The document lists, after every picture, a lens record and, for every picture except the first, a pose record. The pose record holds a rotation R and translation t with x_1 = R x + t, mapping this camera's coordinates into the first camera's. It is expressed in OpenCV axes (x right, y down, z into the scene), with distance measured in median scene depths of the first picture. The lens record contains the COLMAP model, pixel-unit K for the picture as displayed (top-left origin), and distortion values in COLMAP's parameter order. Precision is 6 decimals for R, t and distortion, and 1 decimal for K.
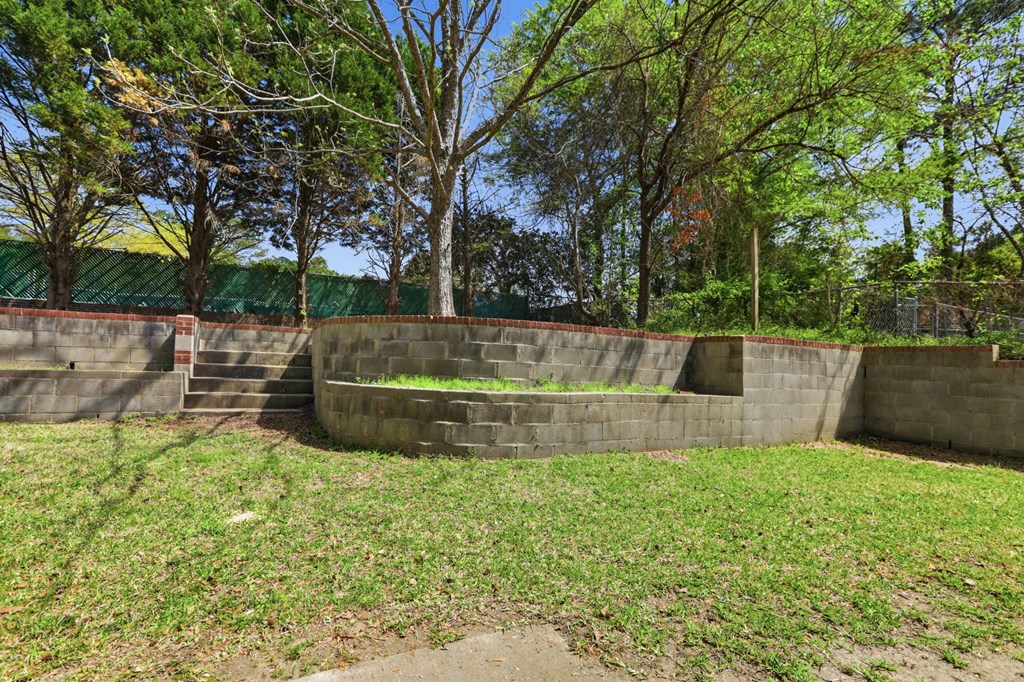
lens RADIAL K [[484.4, 0, 495.8], [0, 484.4, 337.9], [0, 0, 1]] dist [0.001105, 0.000783]
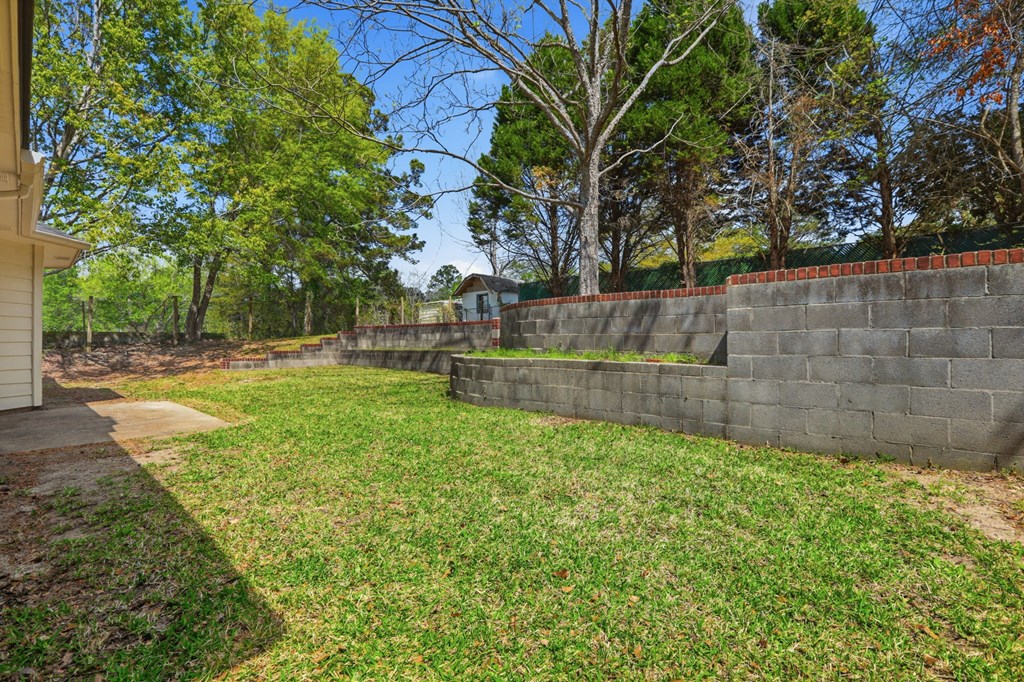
lens RADIAL K [[484.4, 0, 495.8], [0, 484.4, 337.9], [0, 0, 1]] dist [0.001105, 0.000783]
pose [[0.313384, -0.050113, -0.948303, 1.070865], [0.067688, 0.997245, -0.030330, 0.081028], [0.947211, -0.054684, 0.315913, 0.488768]]
